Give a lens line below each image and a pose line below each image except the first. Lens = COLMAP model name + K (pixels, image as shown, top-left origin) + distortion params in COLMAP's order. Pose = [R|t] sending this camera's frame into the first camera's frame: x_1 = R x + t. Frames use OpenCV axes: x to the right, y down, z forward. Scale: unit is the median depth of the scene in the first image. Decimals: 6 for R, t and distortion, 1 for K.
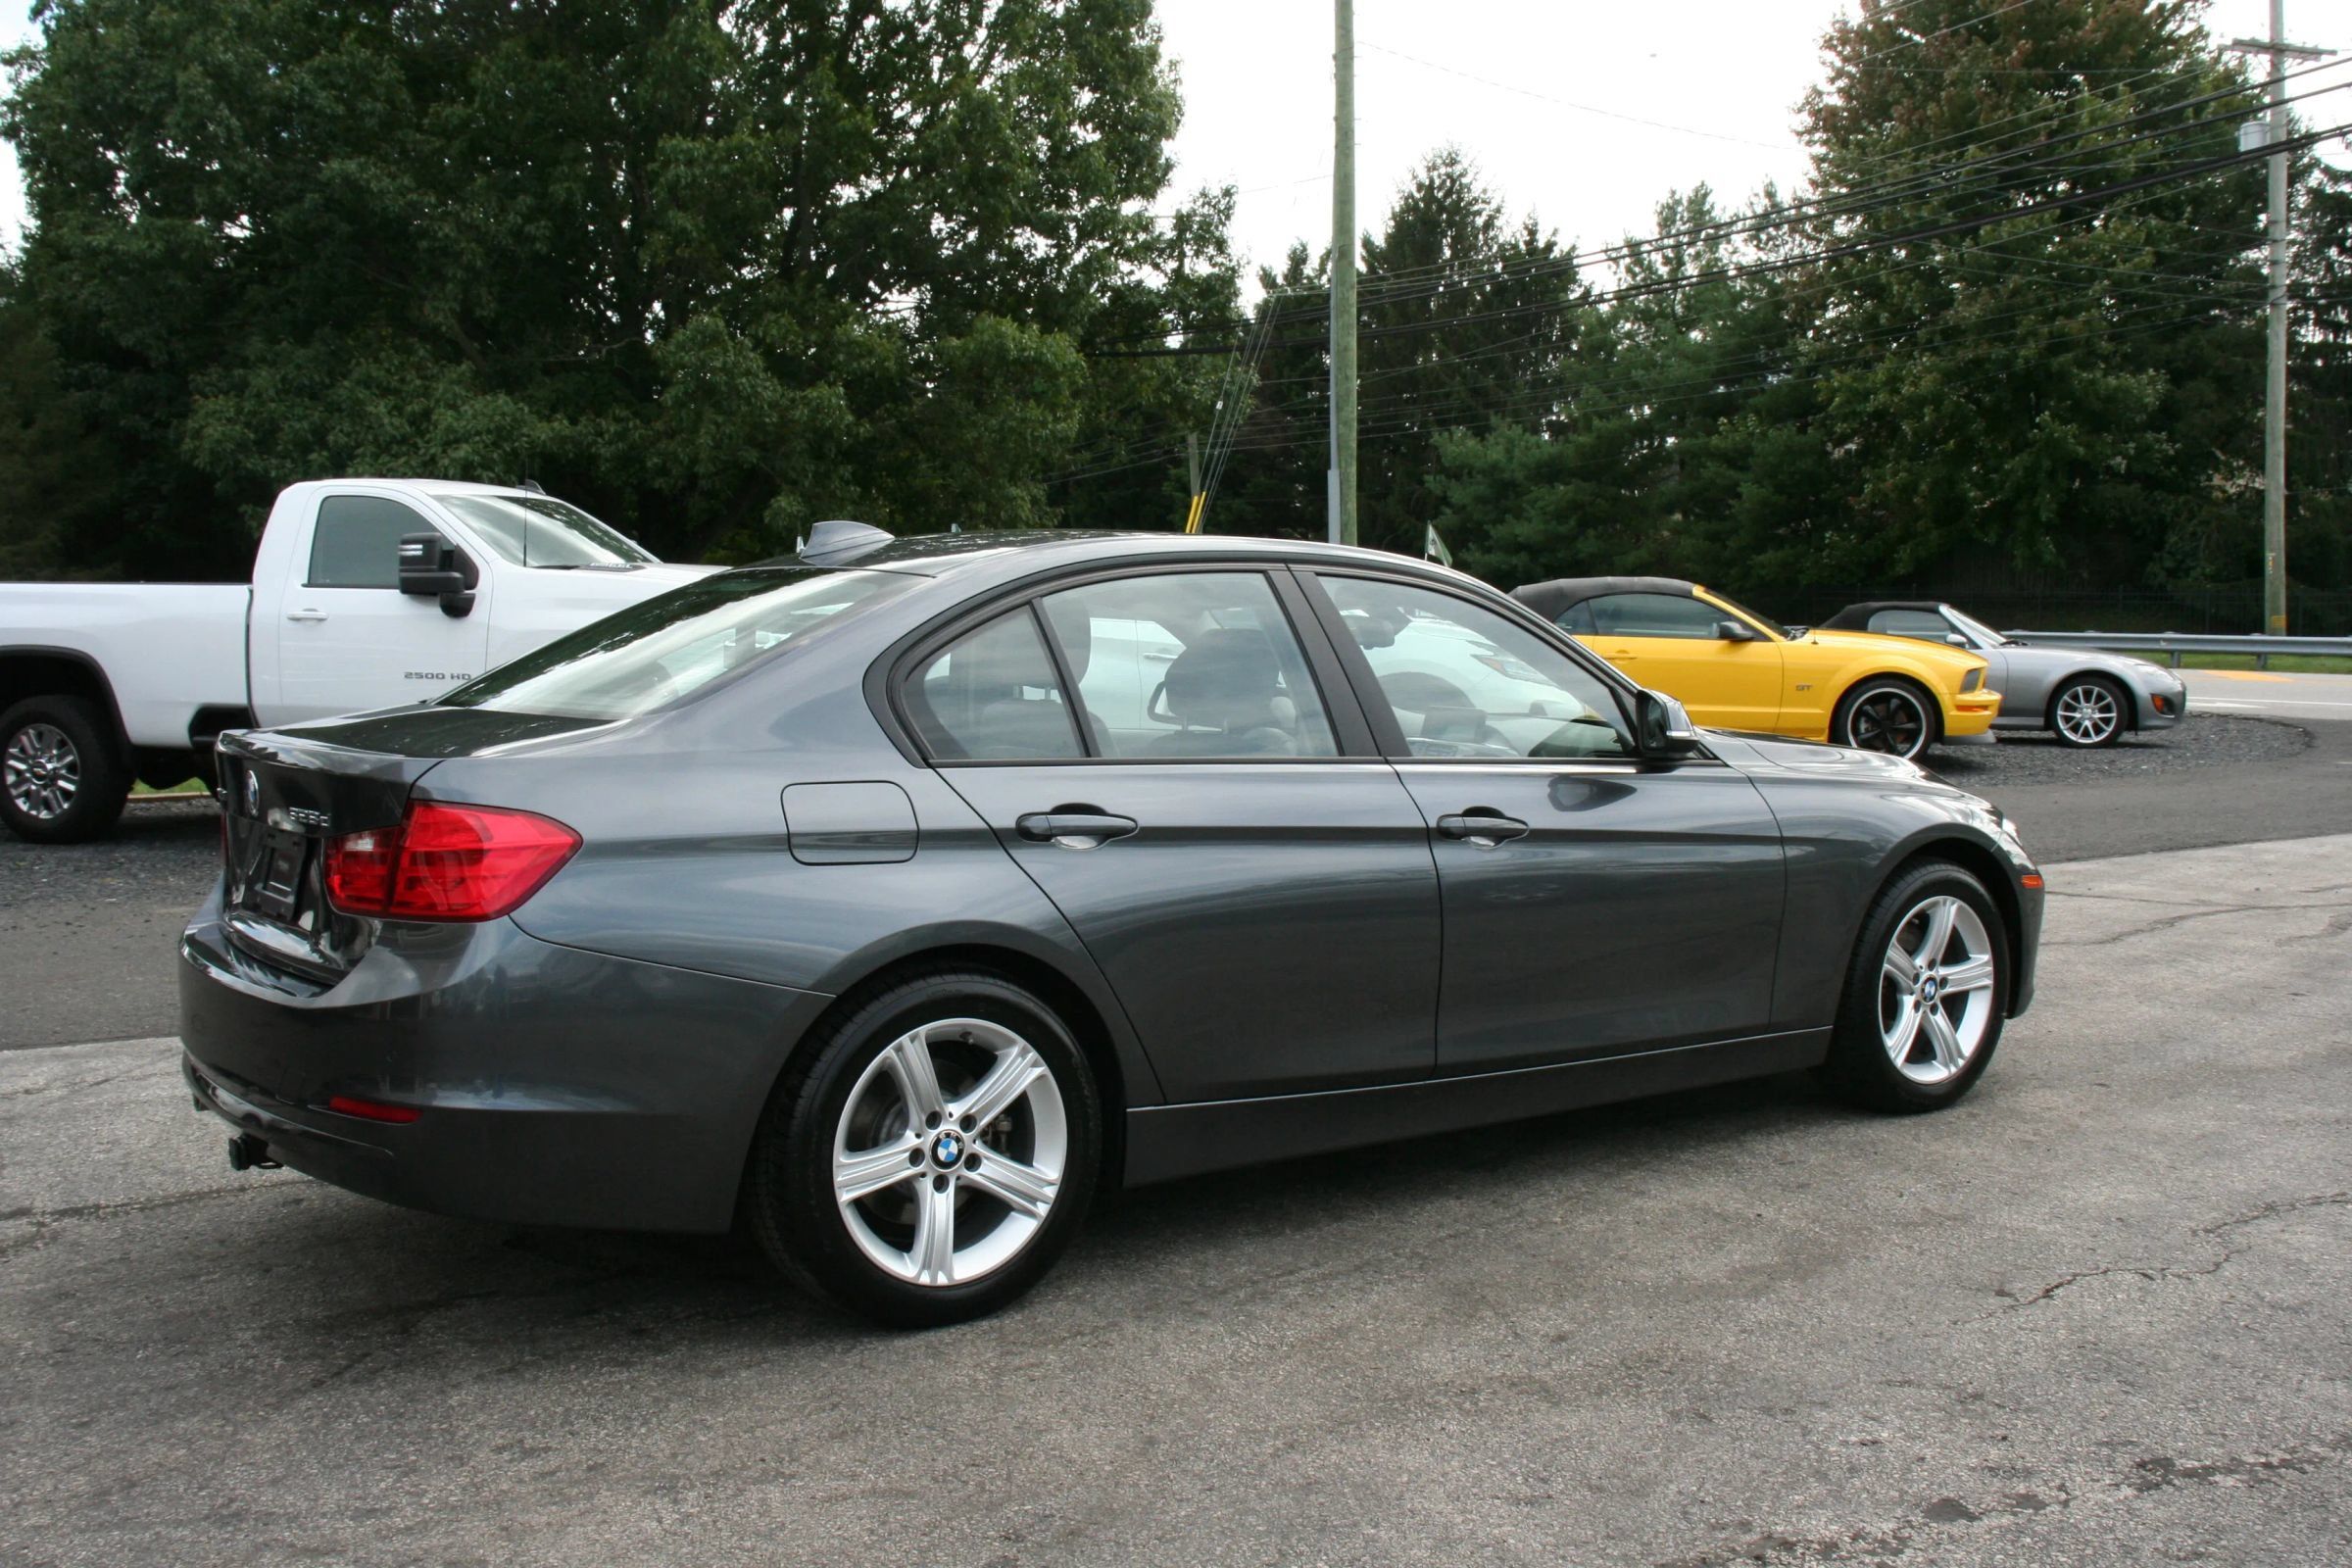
lens RADIAL K [[2275.3, 0, 1184.6], [0, 2275.3, 798.3], [0, 0, 1]] dist [-0.063474, 0.000000]
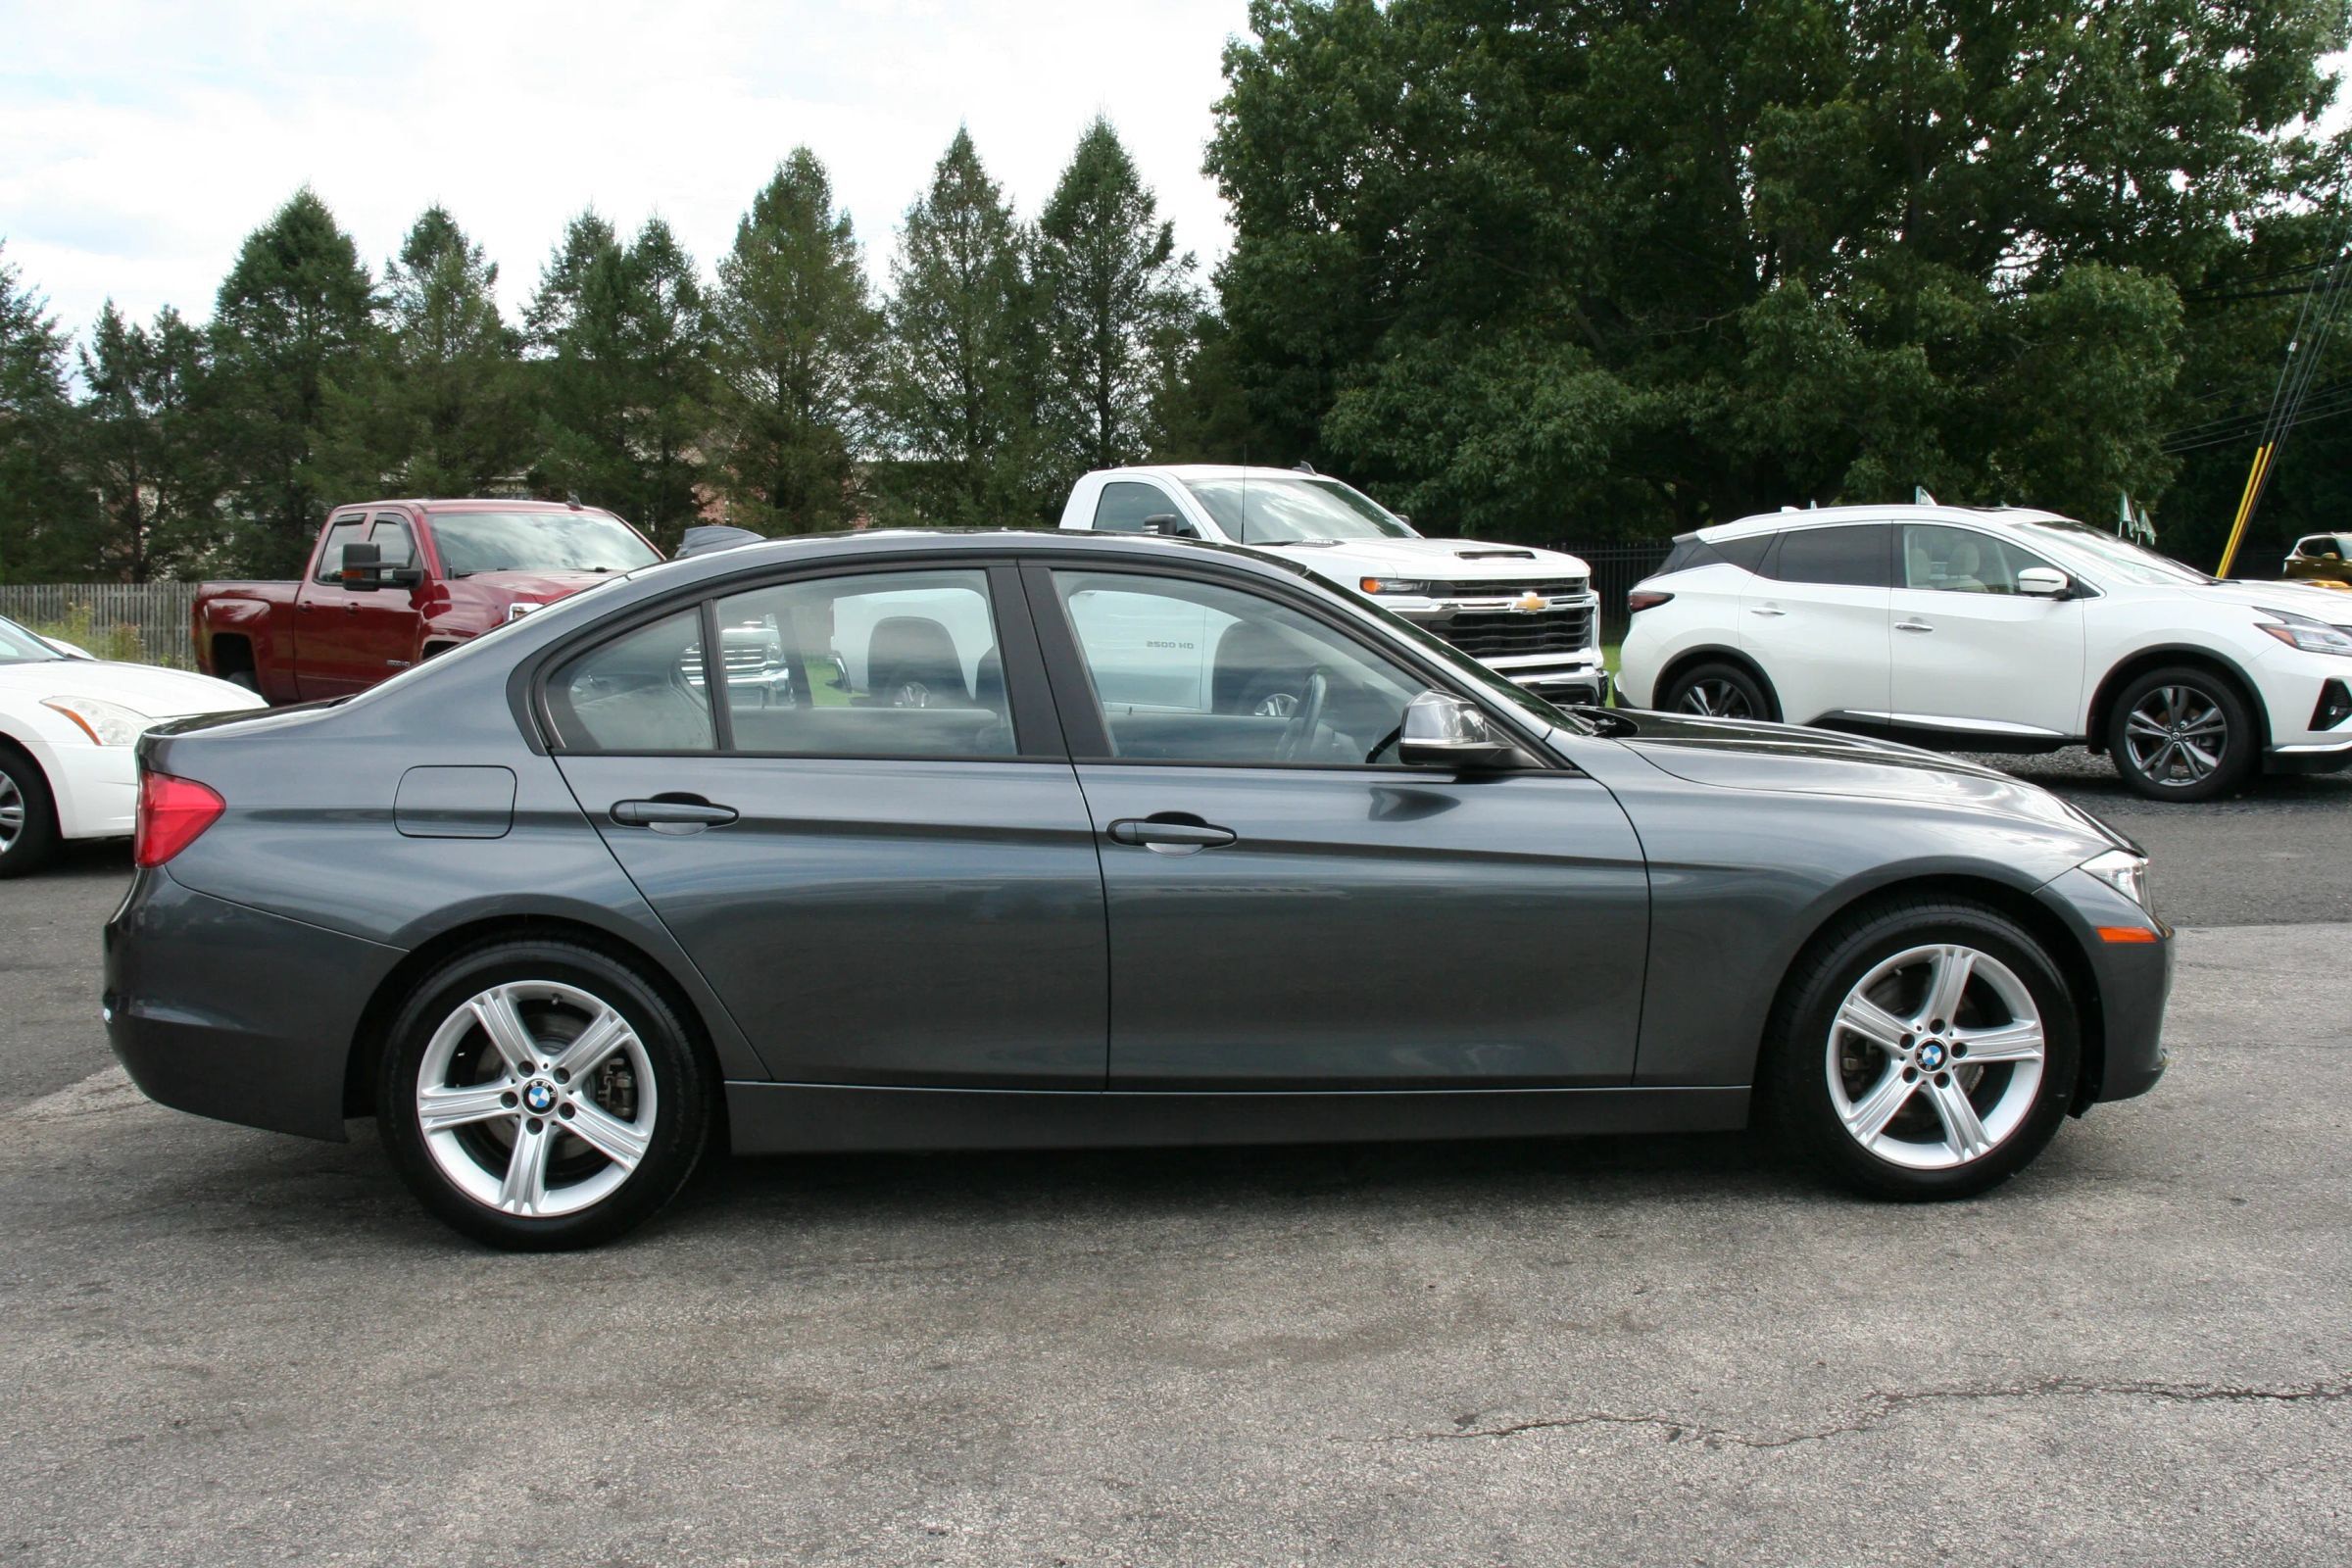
lens RADIAL K [[2179.4, 0, 1161.0], [0, 2179.4, 782.9], [0, 0, 1]] dist [-0.073977, 0.000000]
pose [[0.844218, 0.039955, -0.534509, 0.680157], [-0.031500, 0.999193, 0.024938, -0.034294], [0.535074, -0.004216, 0.844795, 0.249192]]
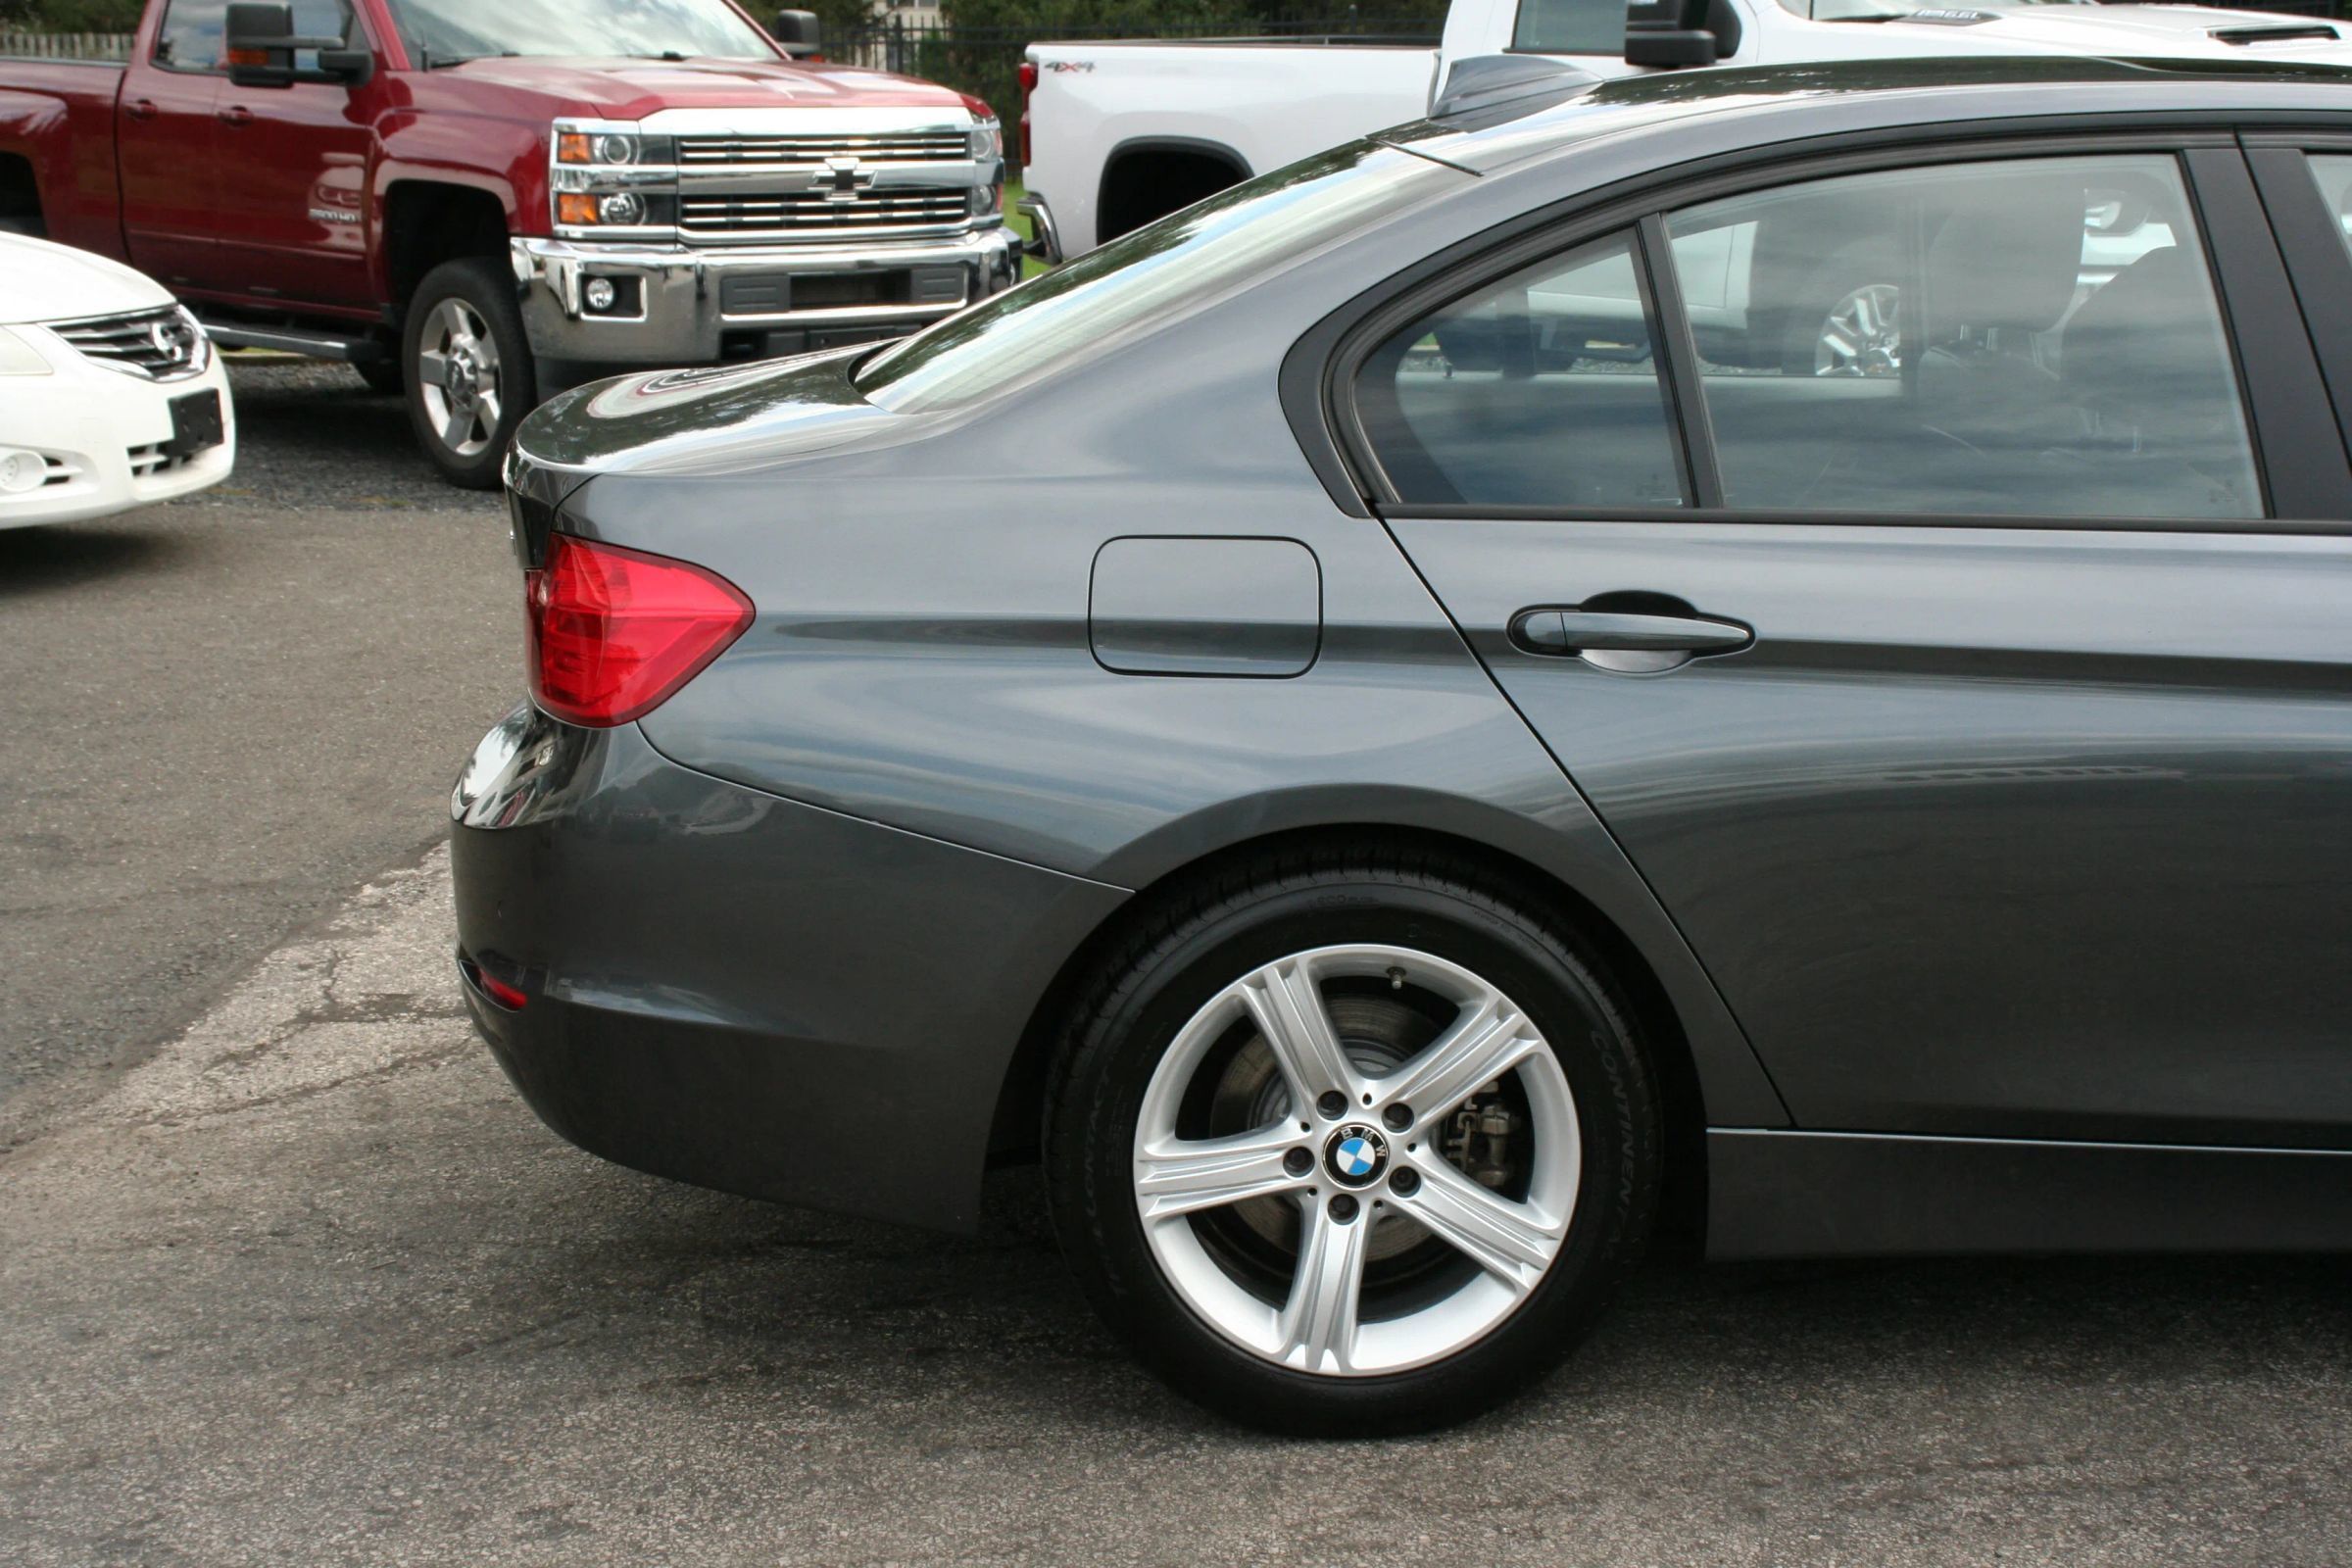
lens RADIAL K [[3447.7, 0, 1183.7], [0, 3447.7, 787.9], [0, 0, 1]] dist [0.084811, 0.000000]
pose [[0.830567, 0.110027, -0.545942, 0.327955], [-0.035292, 0.988718, 0.145571, -0.069298], [0.555800, -0.101639, 0.825080, 0.217292]]
